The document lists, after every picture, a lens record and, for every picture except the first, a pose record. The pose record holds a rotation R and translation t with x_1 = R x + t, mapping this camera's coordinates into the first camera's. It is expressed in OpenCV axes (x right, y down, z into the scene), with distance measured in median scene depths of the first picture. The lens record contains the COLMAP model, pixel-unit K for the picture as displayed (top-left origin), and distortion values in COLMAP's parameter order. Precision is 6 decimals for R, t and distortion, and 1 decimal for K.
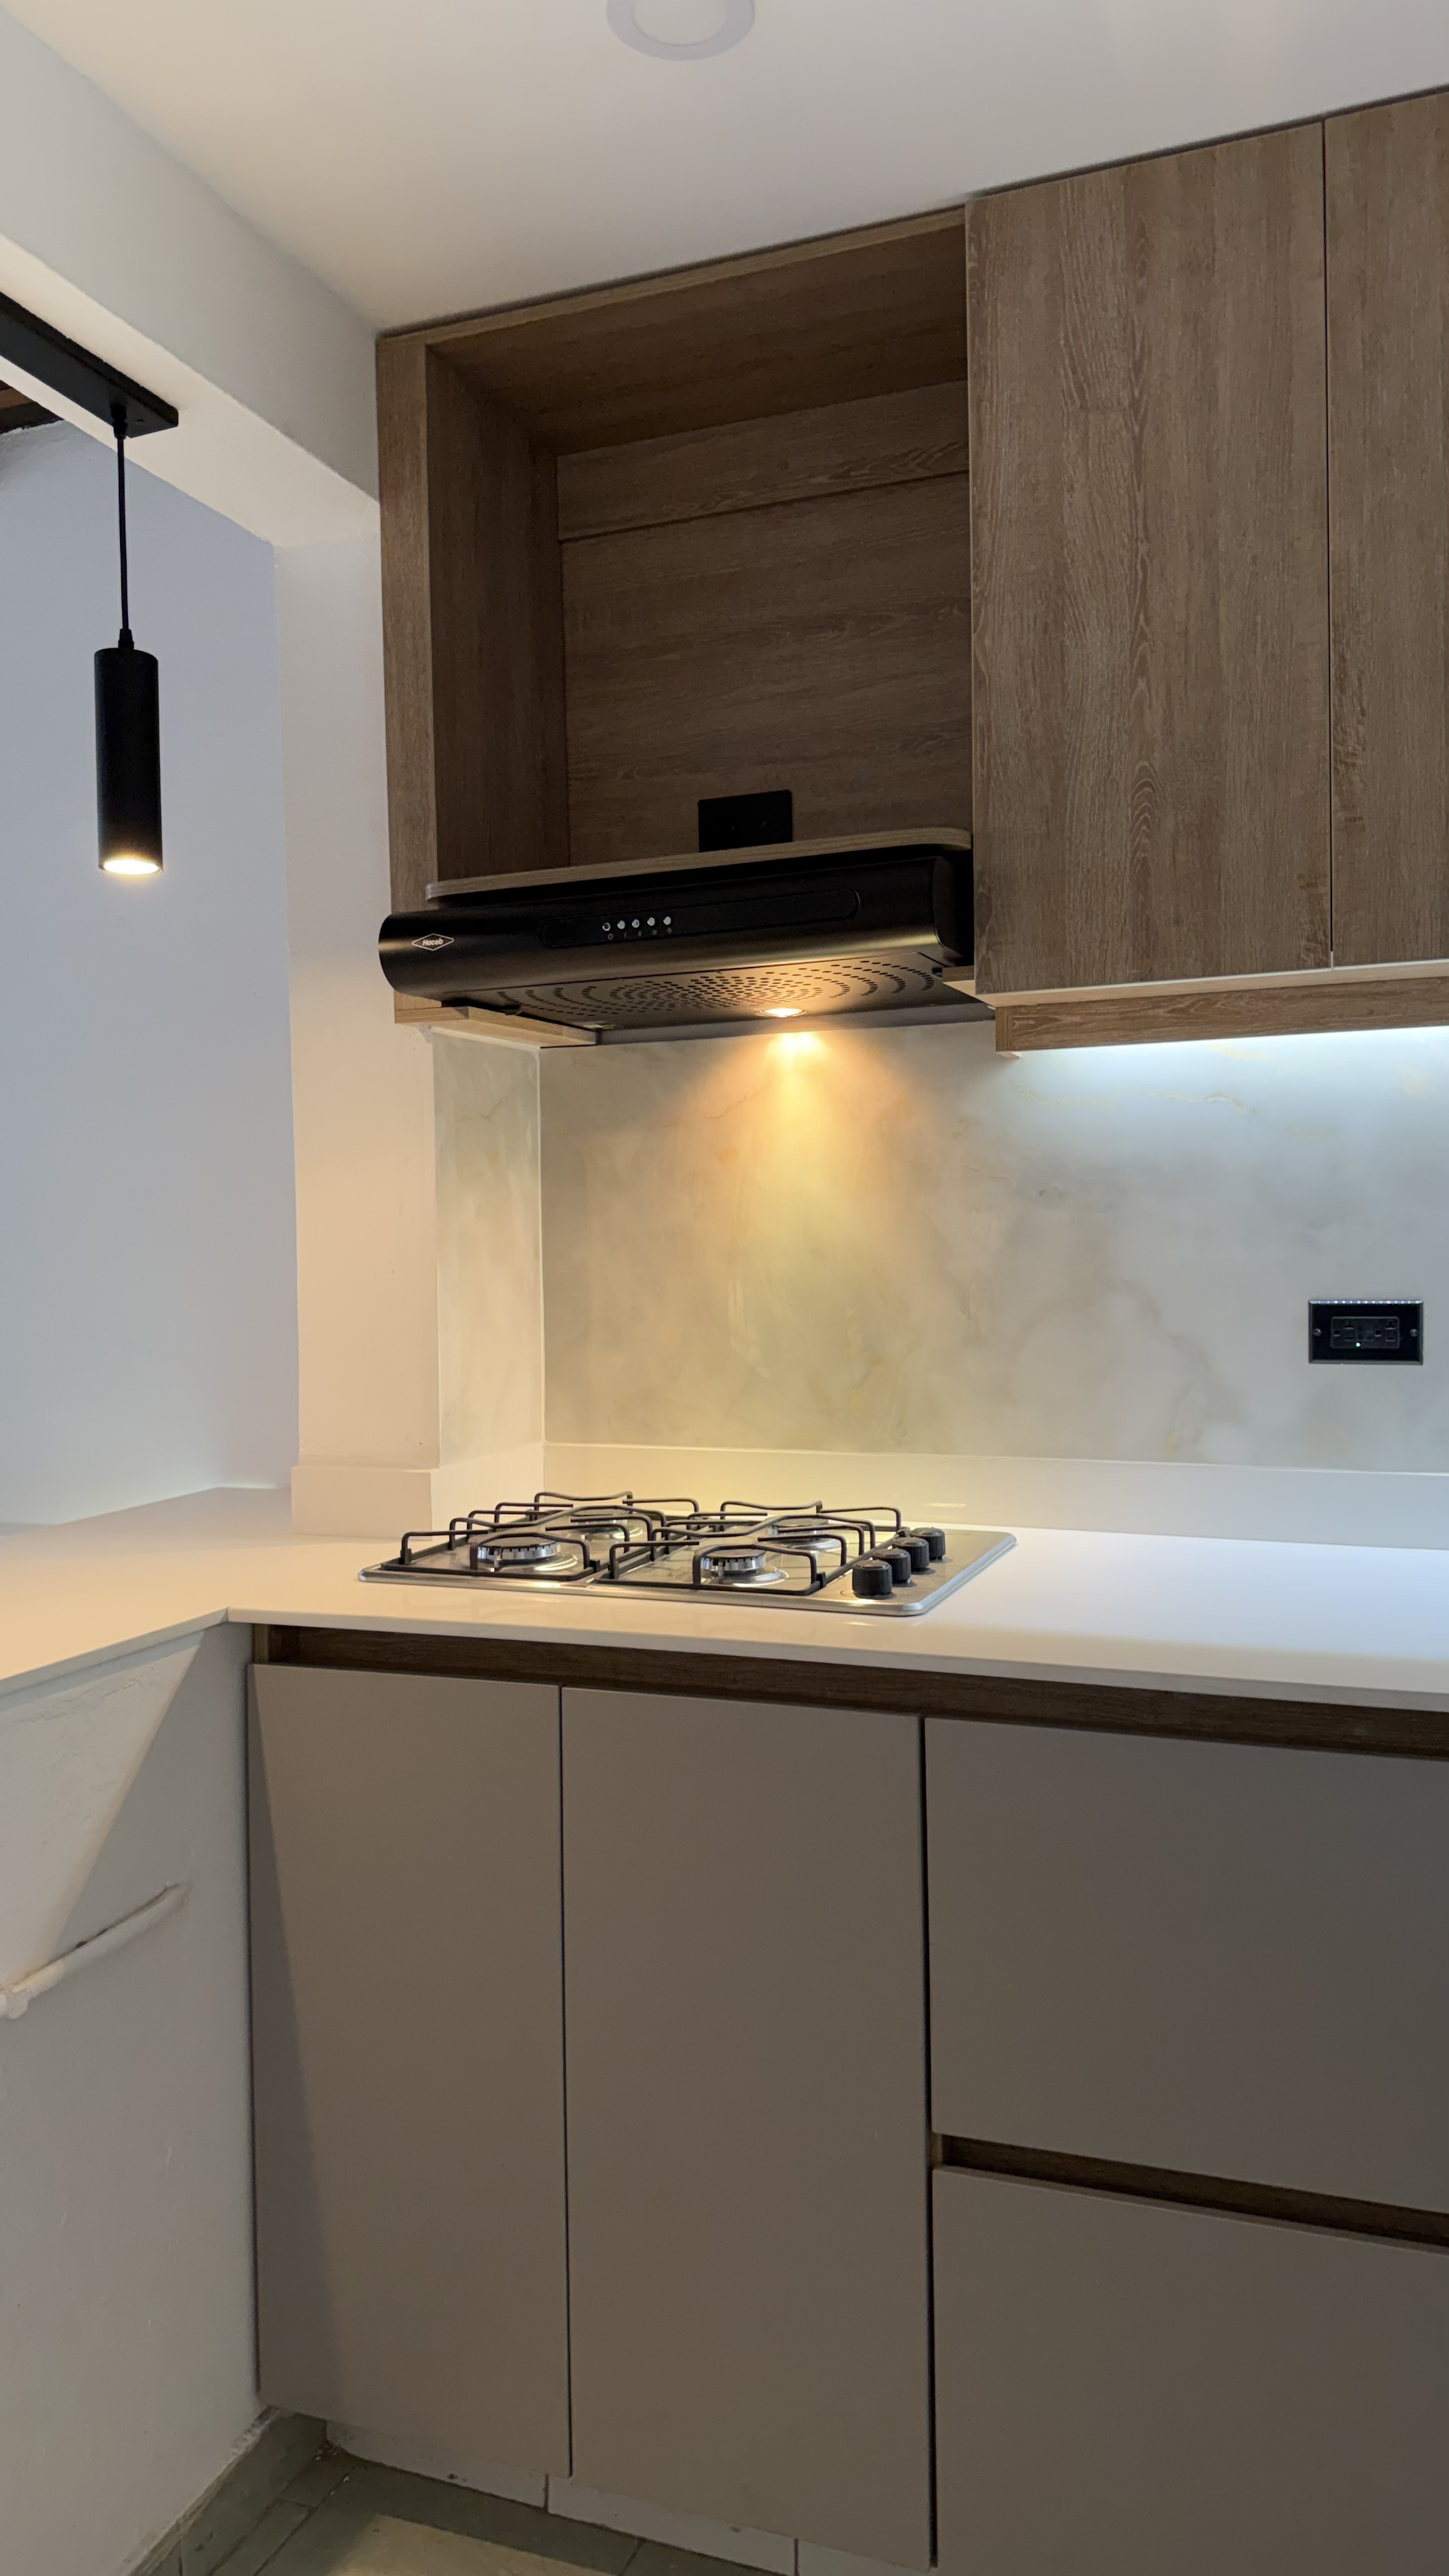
lens RADIAL K [[1790.6, 0, 733.5], [0, 1790.6, 1285.9], [0, 0, 1]] dist [0.137248, -0.228176]
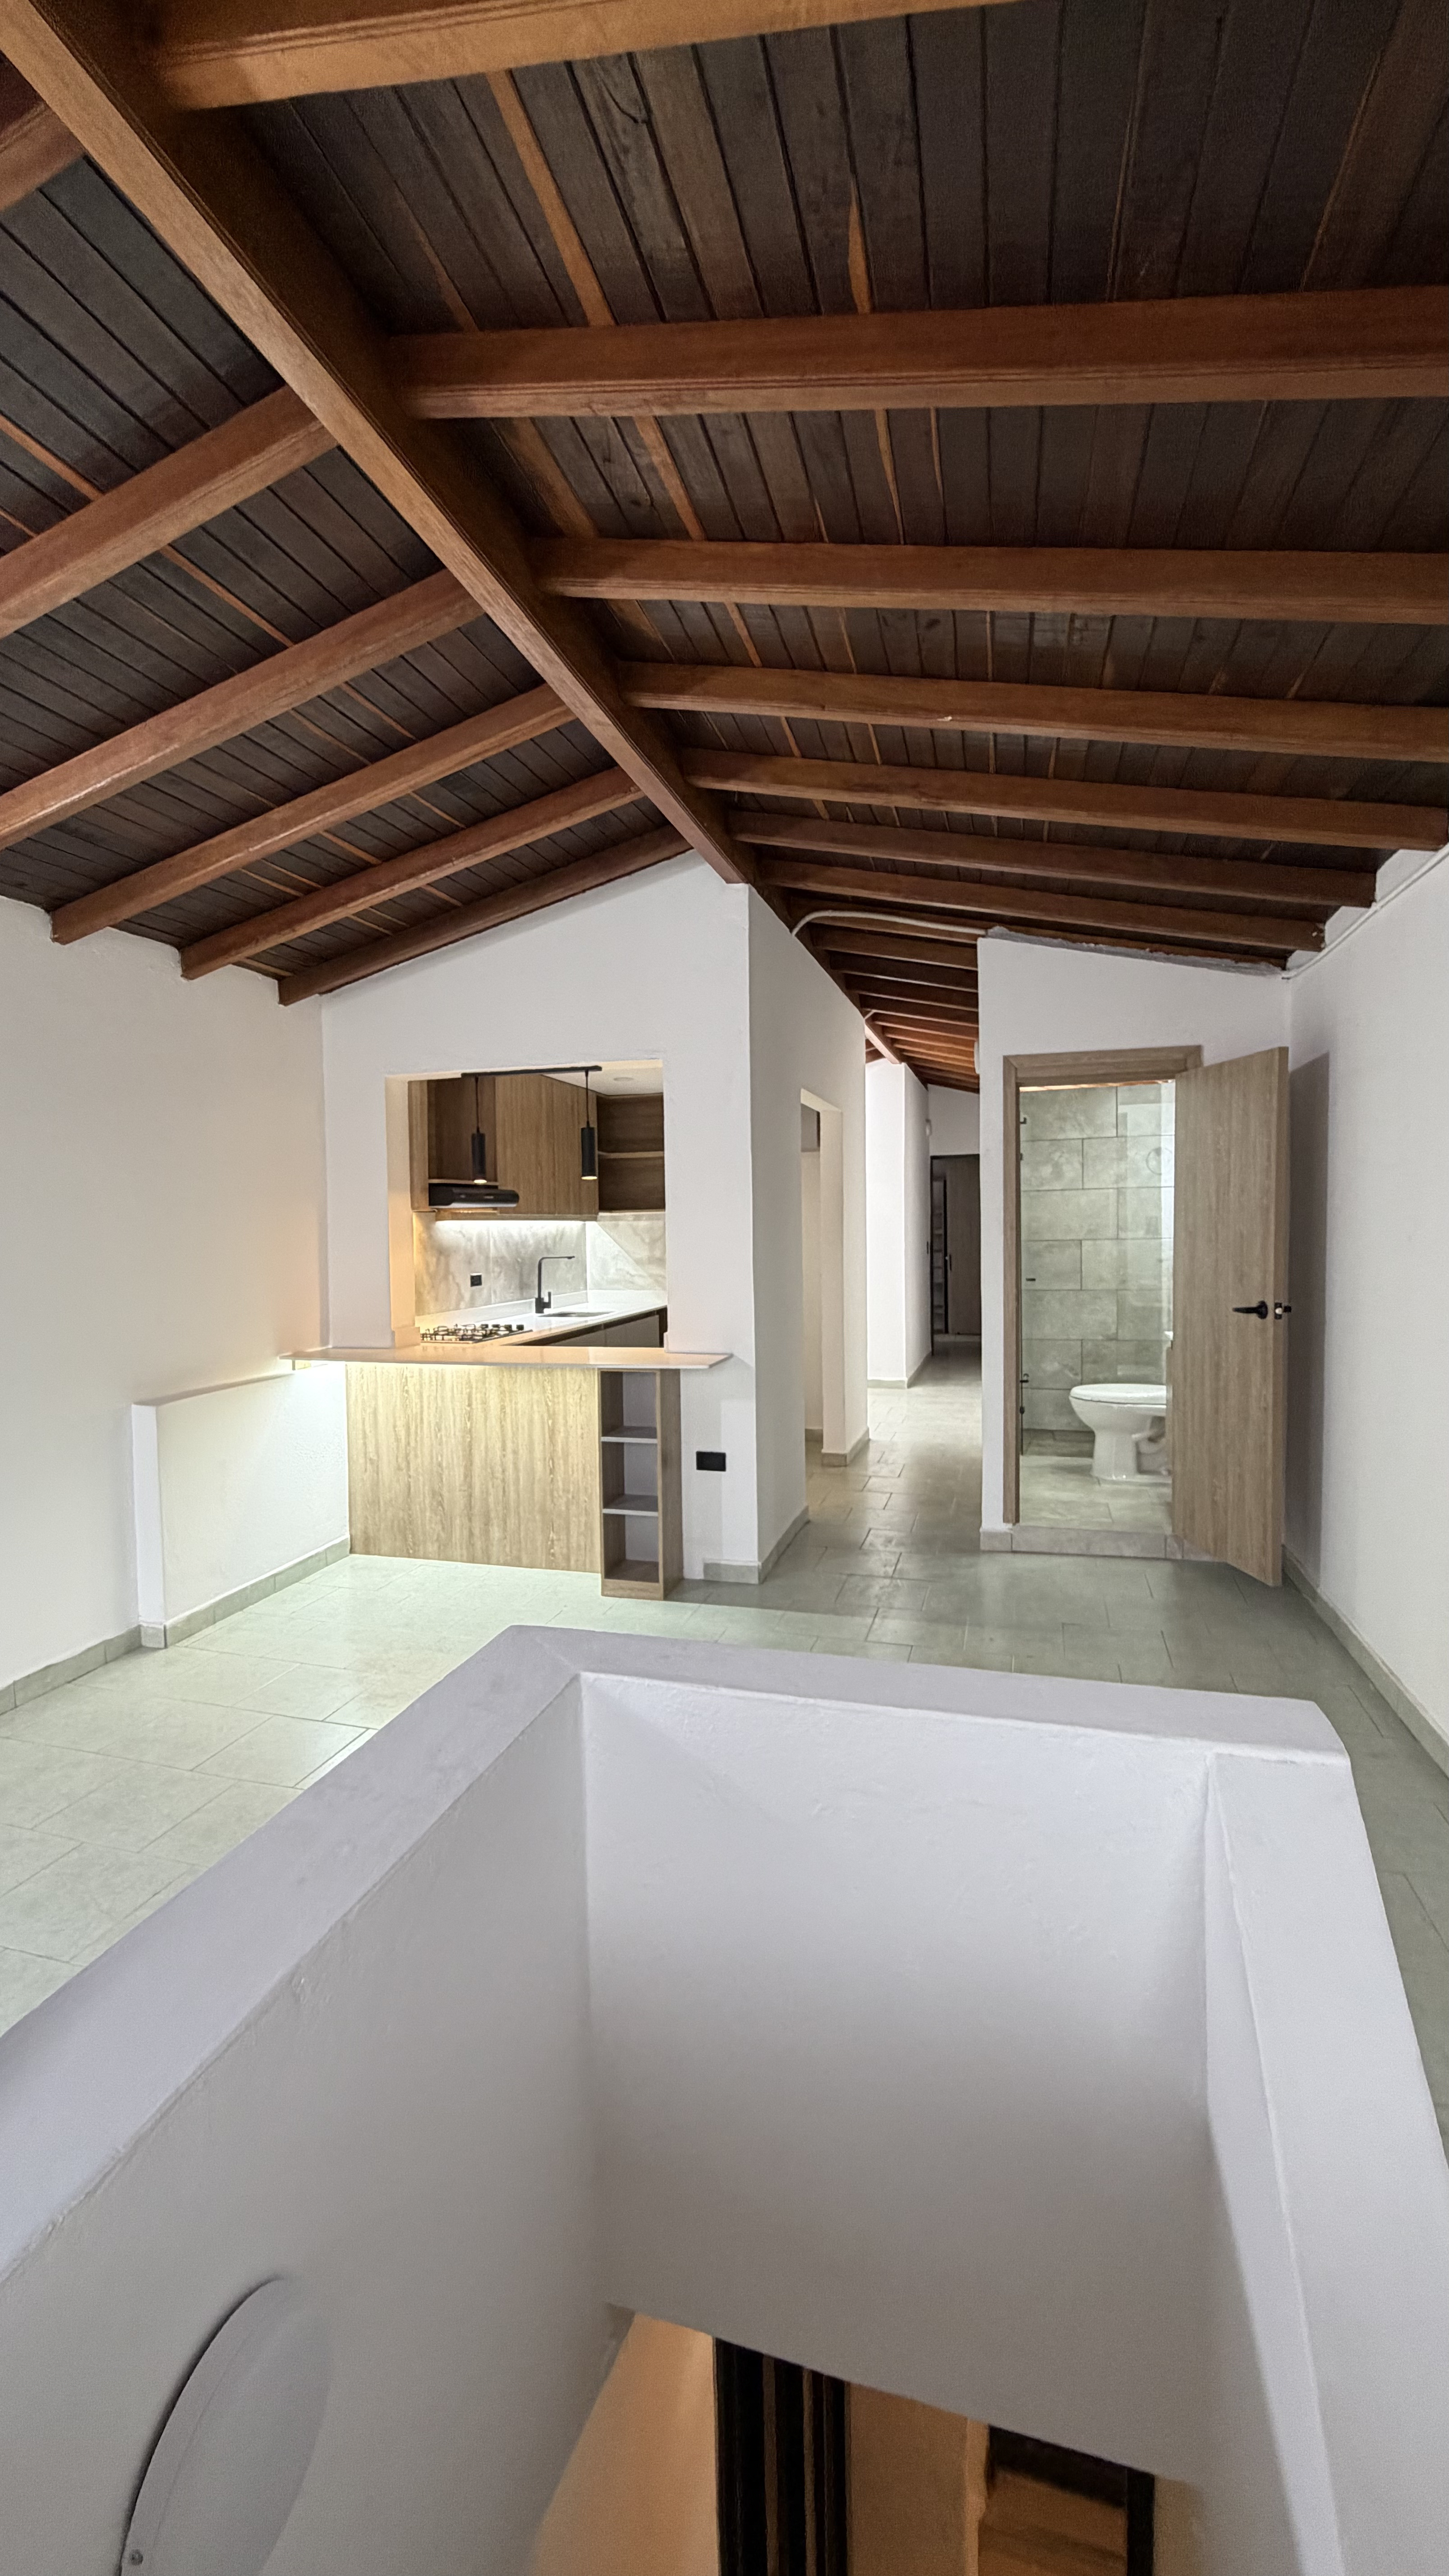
lens RADIAL K [[1030.1, 0, 724.1], [0, 1030.1, 1279.2], [0, 0, 1]] dist [0.000480, 0.000114]
pose [[-0.083525, -0.035920, 0.995858, -2.567147], [0.038657, 0.998481, 0.039257, -0.062869], [-0.995756, 0.041776, -0.082010, 0.554120]]
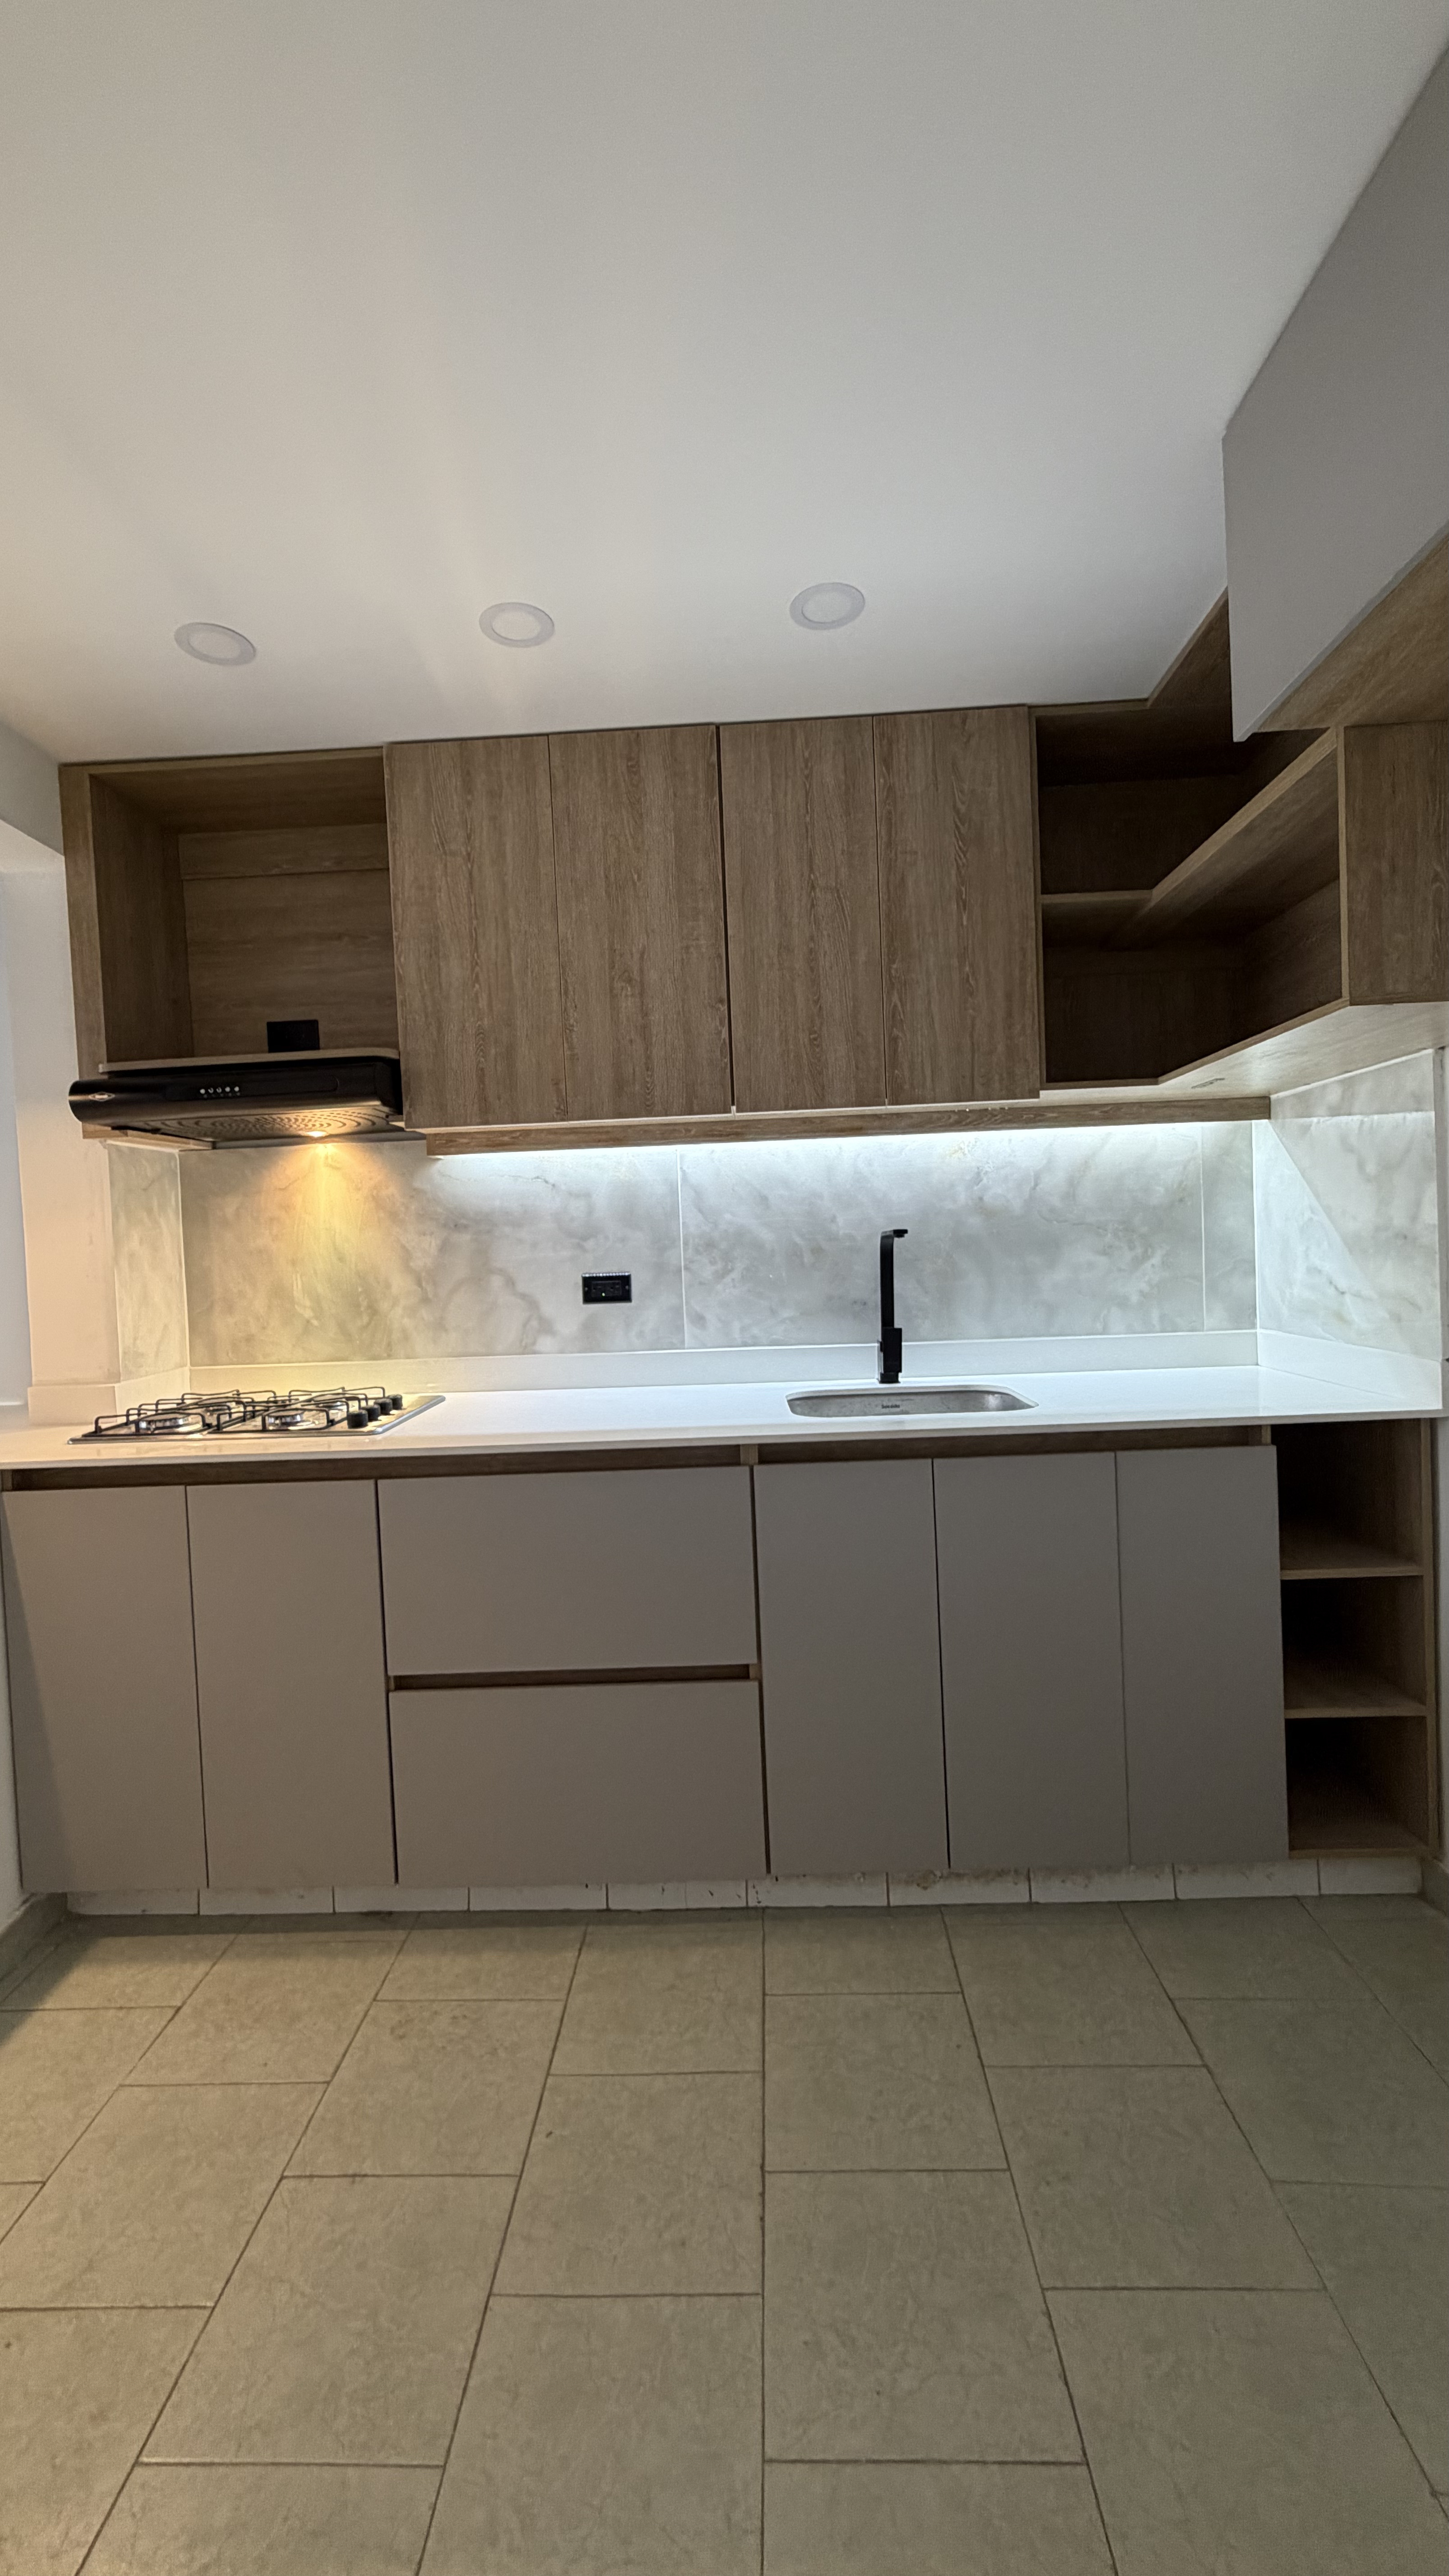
lens RADIAL K [[1030.6, 0, 729.8], [0, 1030.6, 1280.8], [0, 0, 1]] dist [0.003164, 0.000173]
pose [[0.944708, -0.034547, 0.326087, 0.088564], [0.033696, 0.999398, 0.008257, 0.010997], [-0.326176, 0.003187, 0.945304, -0.205378]]
